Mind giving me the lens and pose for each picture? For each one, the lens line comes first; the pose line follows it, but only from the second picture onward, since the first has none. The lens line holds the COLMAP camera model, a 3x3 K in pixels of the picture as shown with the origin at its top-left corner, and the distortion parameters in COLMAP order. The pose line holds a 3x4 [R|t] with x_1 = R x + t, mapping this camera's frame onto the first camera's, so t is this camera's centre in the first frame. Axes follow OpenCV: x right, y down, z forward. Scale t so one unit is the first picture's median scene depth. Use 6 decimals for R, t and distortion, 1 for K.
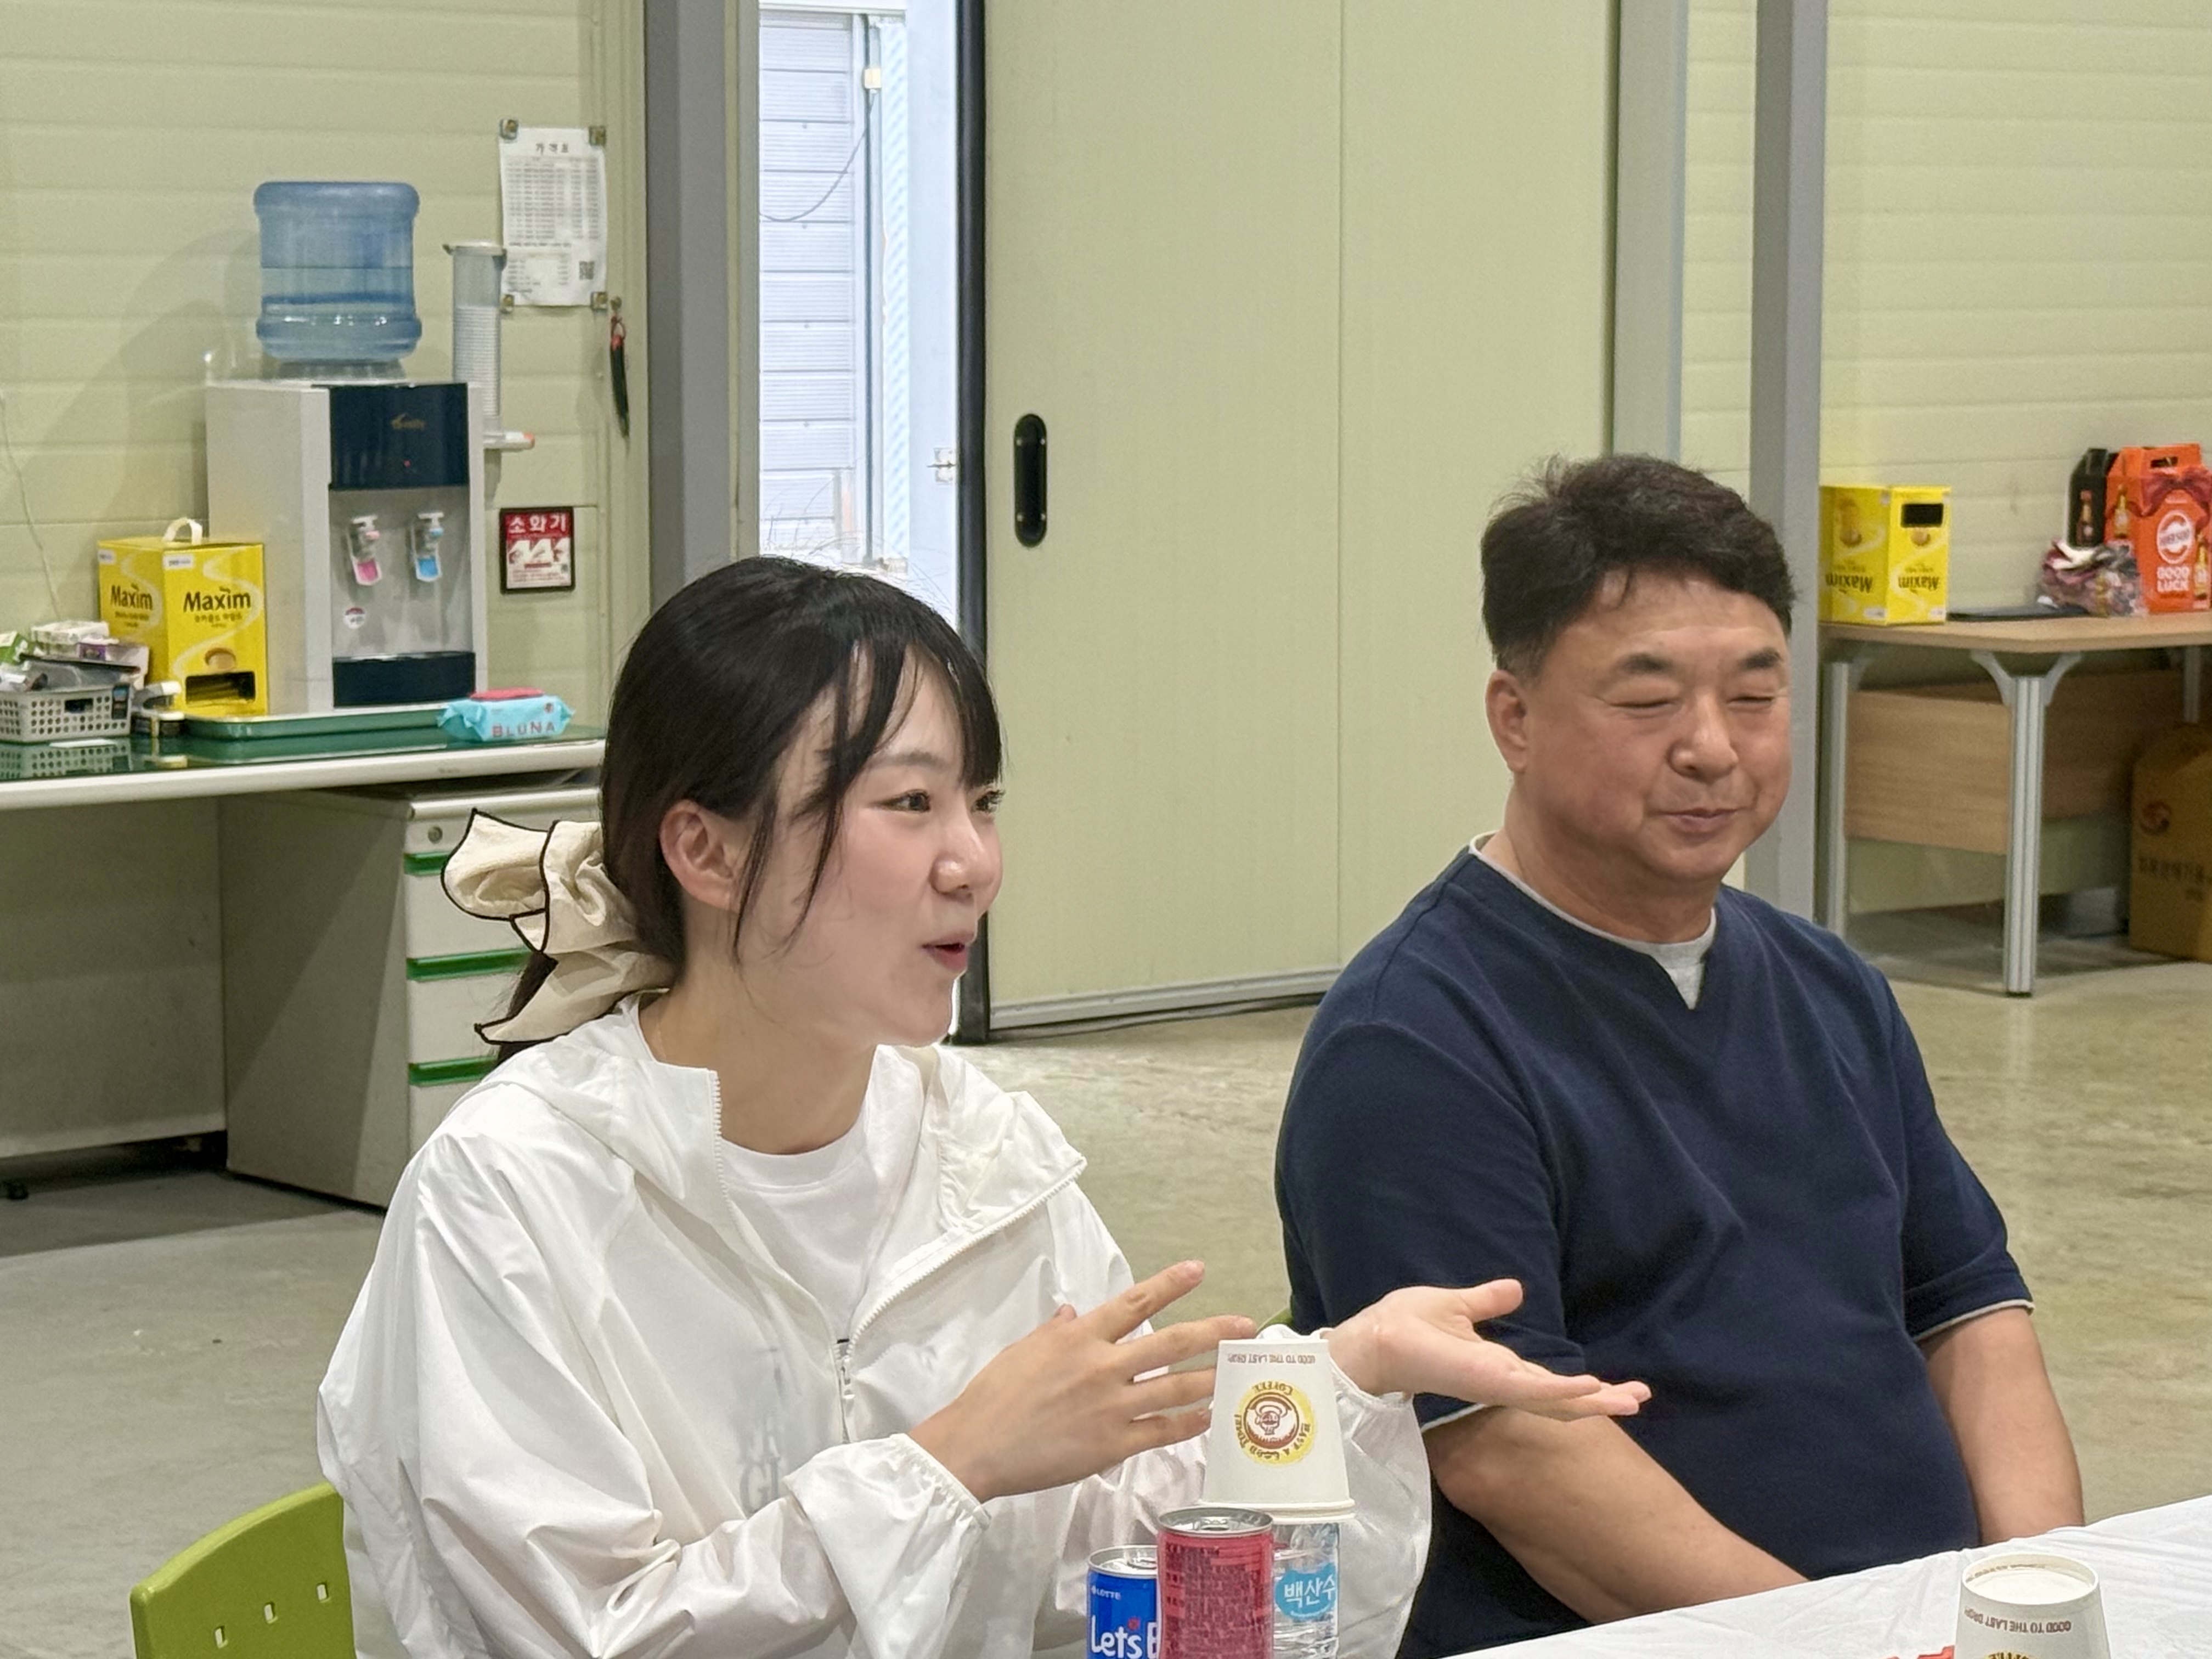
lens RADIAL K [[5275.5, 0, 1106.3], [0, 5275.5, 831.5], [0, 0, 1]] dist [0.093514, 0.000000]
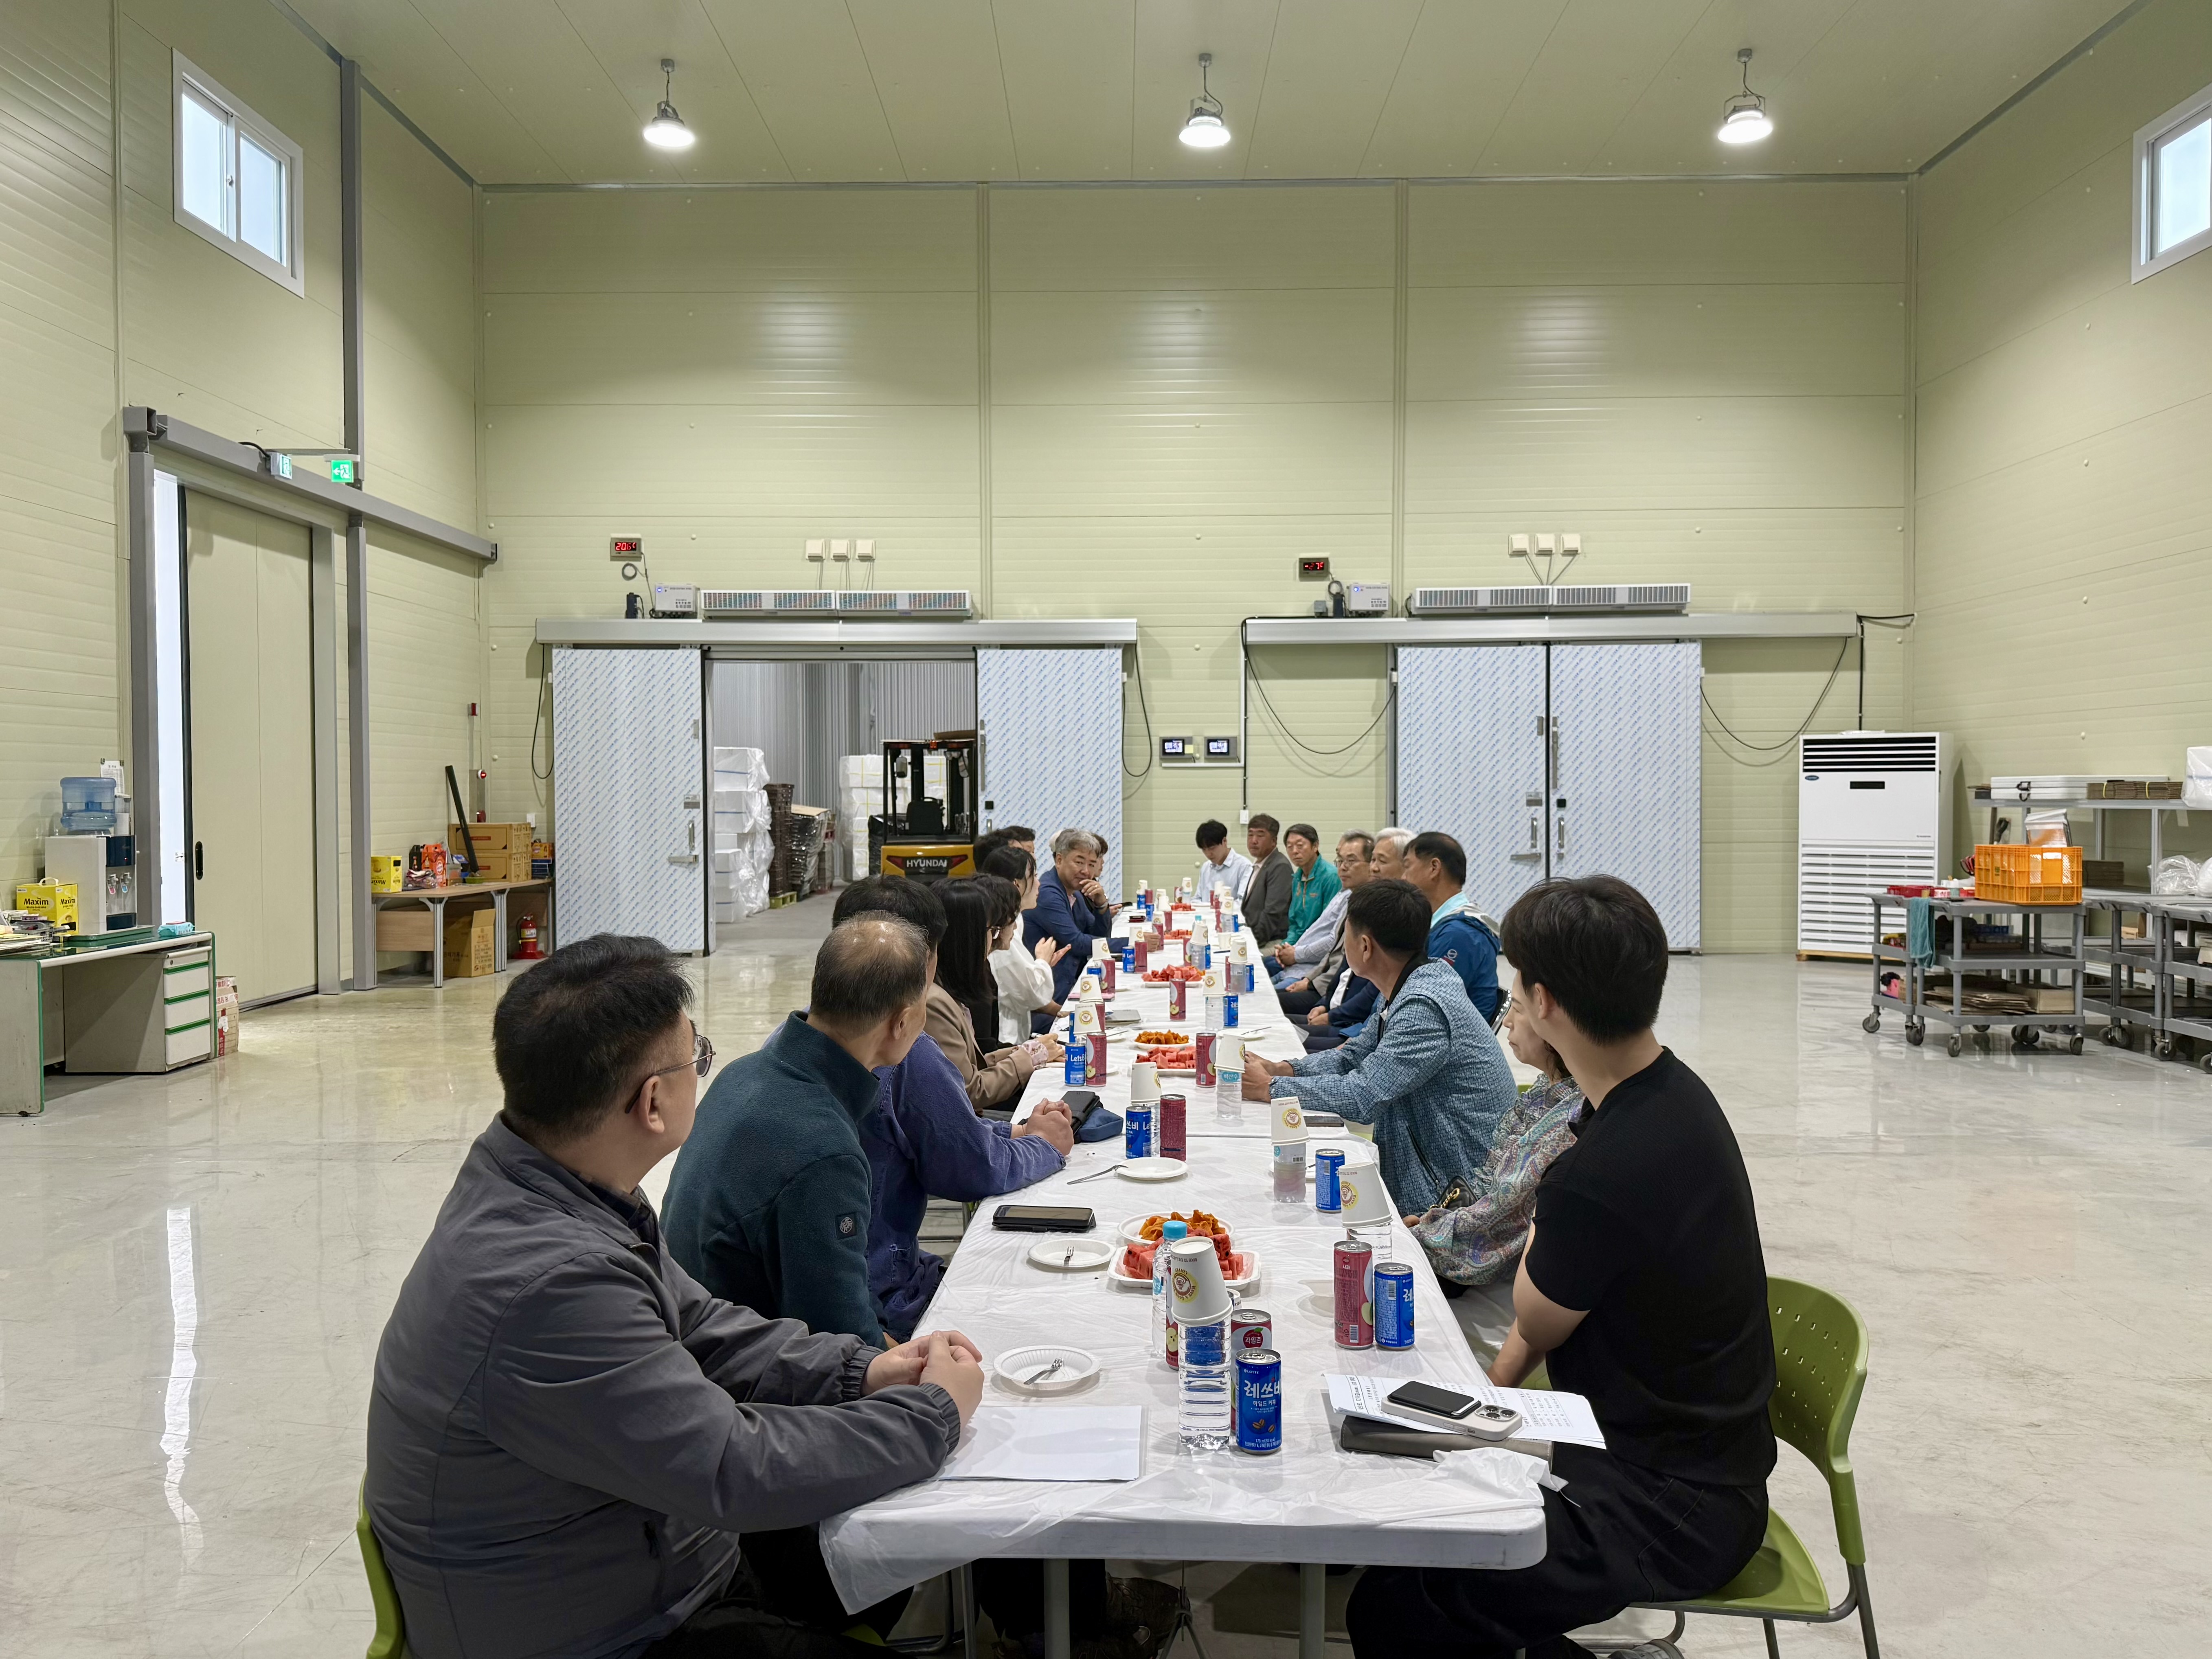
lens RADIAL K [[1559.4, 0, 1107.7], [0, 1559.4, 831.2], [0, 0, 1]] dist [0.002859, -0.000858]
pose [[0.656202, -0.024310, 0.754194, -0.479784], [0.085806, 0.995402, -0.042573, 0.011009], [-0.749691, 0.092651, 0.655270, -0.149297]]
